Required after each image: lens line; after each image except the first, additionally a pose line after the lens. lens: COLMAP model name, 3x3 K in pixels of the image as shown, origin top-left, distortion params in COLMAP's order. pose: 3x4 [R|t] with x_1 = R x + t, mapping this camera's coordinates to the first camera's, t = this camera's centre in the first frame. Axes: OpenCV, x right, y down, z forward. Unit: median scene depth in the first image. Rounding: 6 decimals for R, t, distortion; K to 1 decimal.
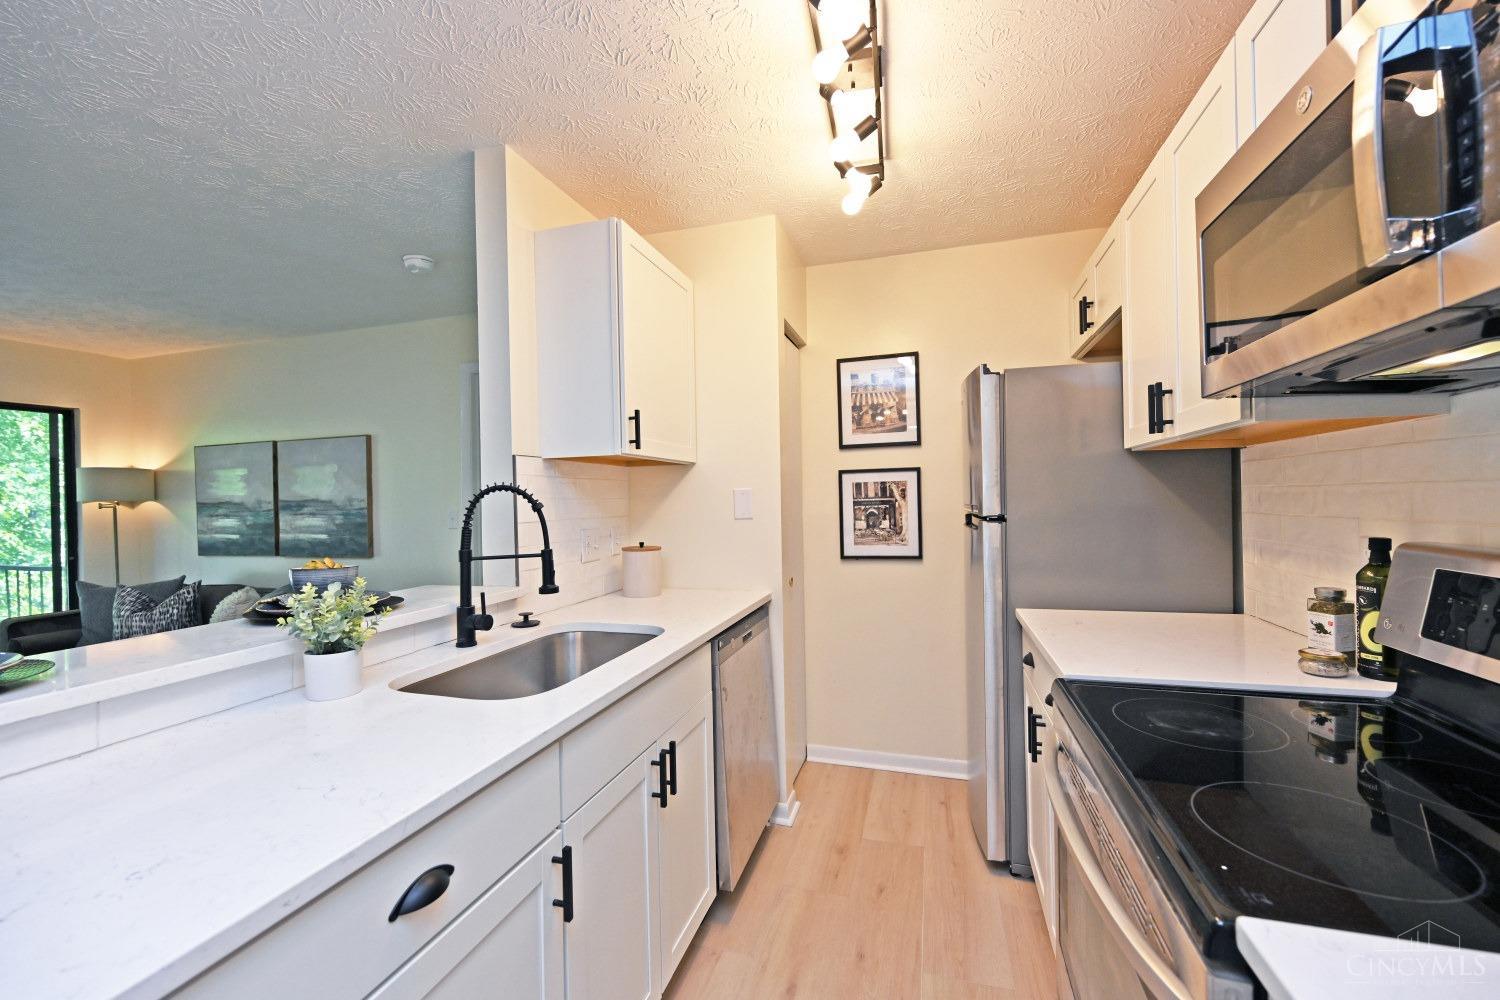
lens RADIAL K [[603.0, 0, 749.9], [0, 603.0, 502.7], [0, 0, 1]] dist [-0.000401, 0.000141]
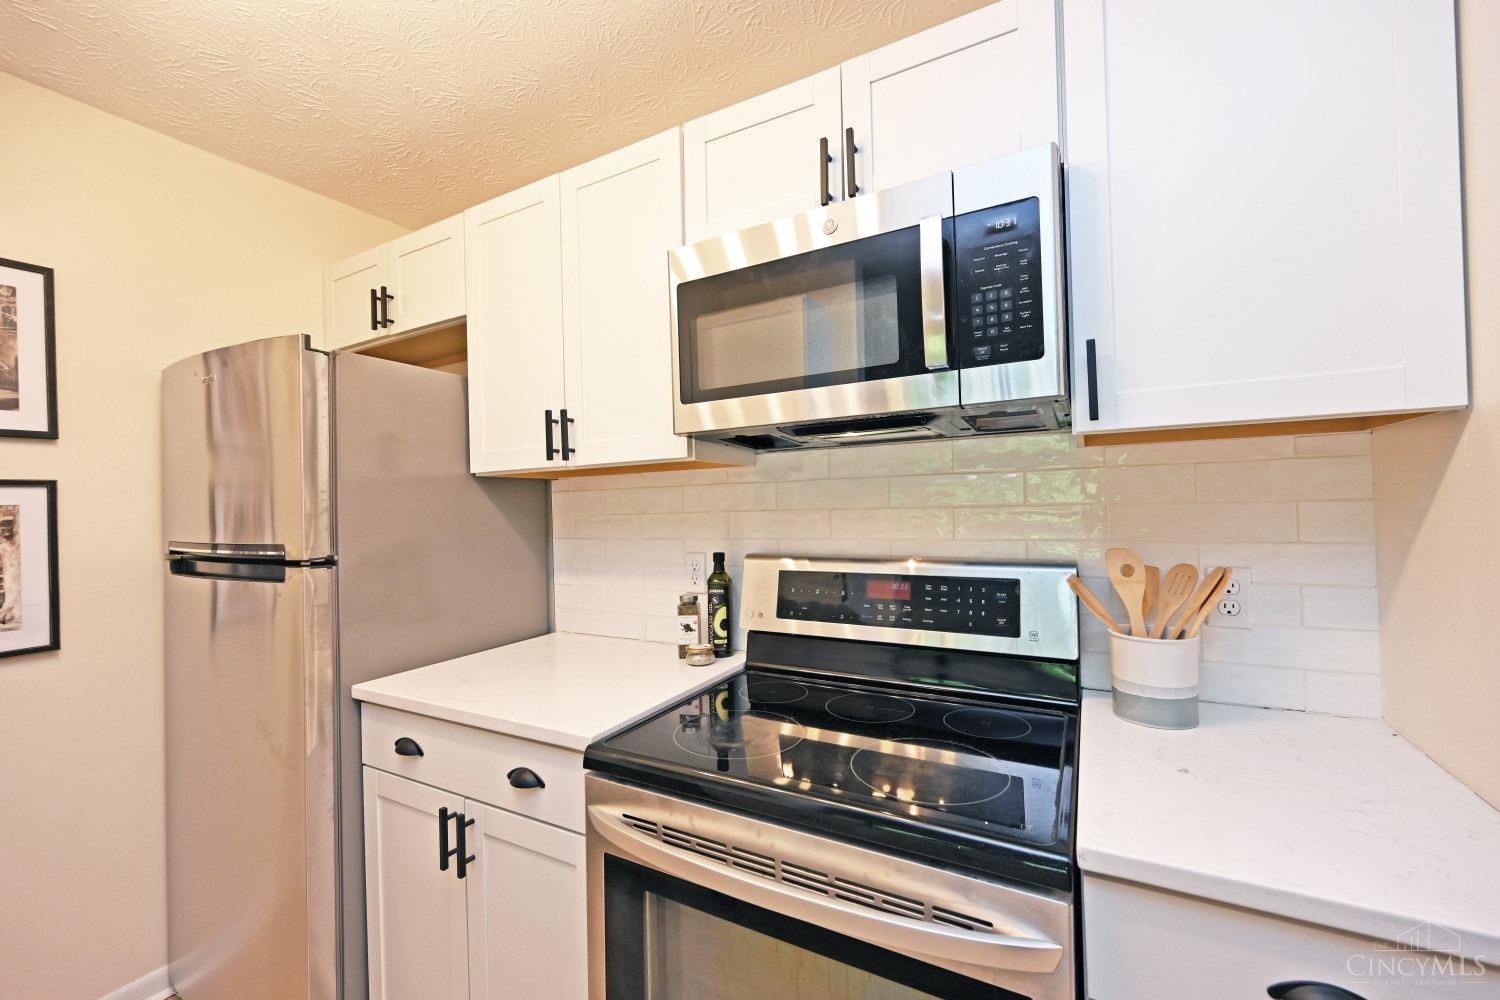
lens RADIAL K [[616.5, 0, 755.8], [0, 616.5, 497.0], [0, 0, 1]] dist [0.000005, 0.000080]
pose [[0.209717, 0.023847, 0.977471, -0.127817], [0.027627, 0.999159, -0.030303, -0.009496], [-0.977372, 0.033360, 0.208882, 0.261150]]
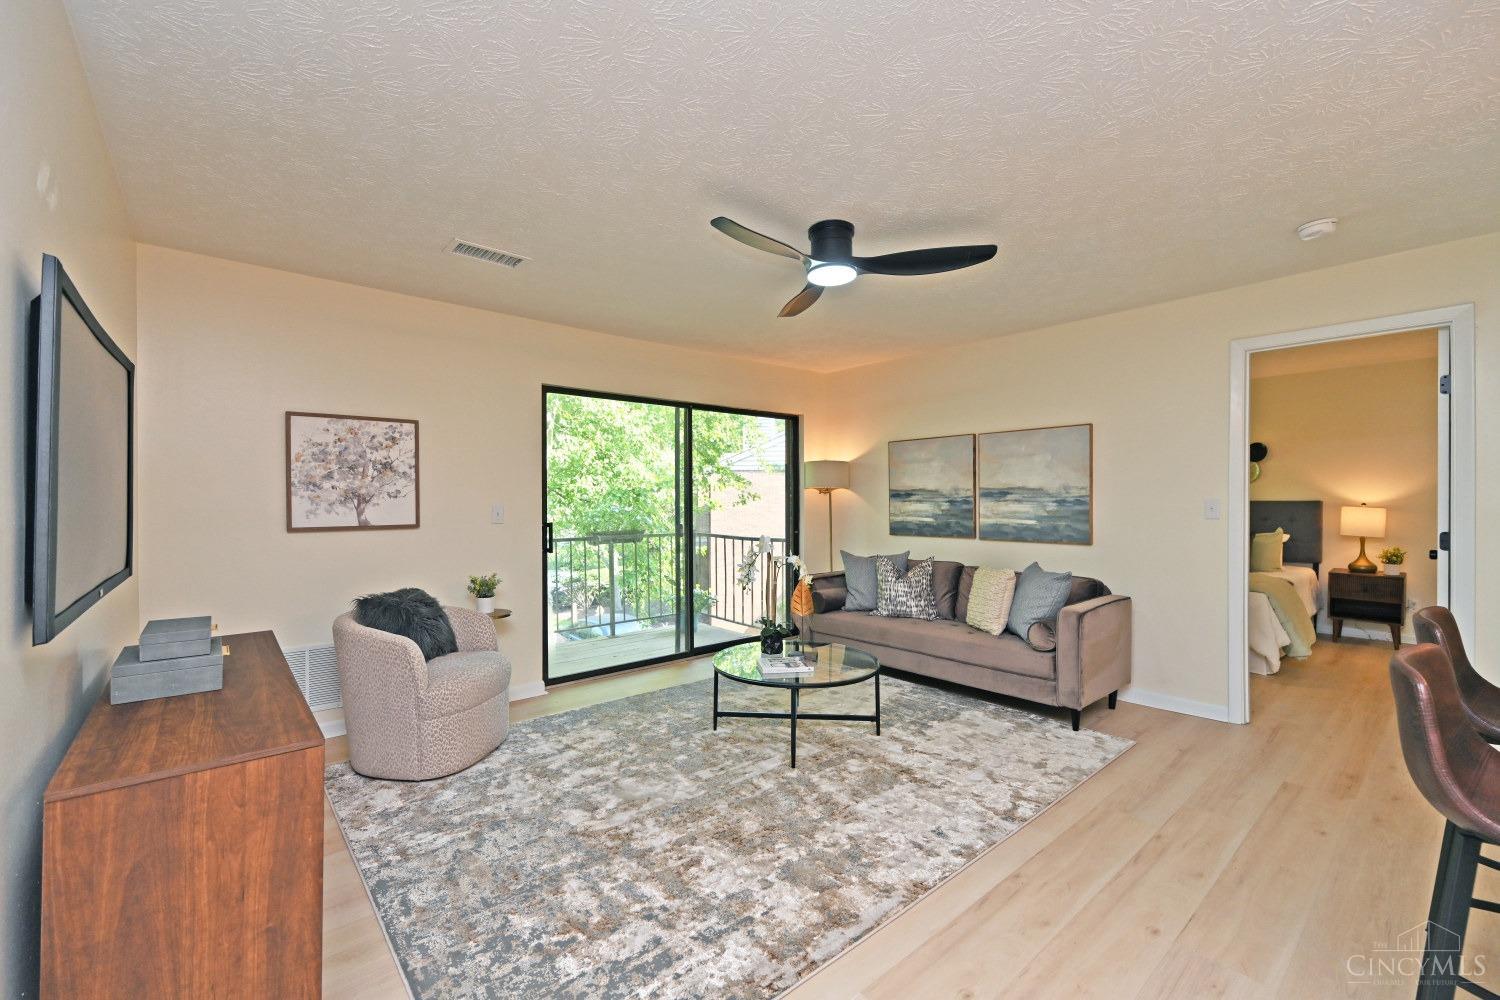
lens RADIAL K [[626.3, 0, 748.0], [0, 626.3, 503.3], [0, 0, 1]] dist [-0.000339, 0.000156]
pose [[0.841807, 0.020253, -0.539399, -0.742254], [-0.017040, 0.999795, 0.010946, 0.027005], [0.539510, -0.000023, 0.841979, -0.263447]]
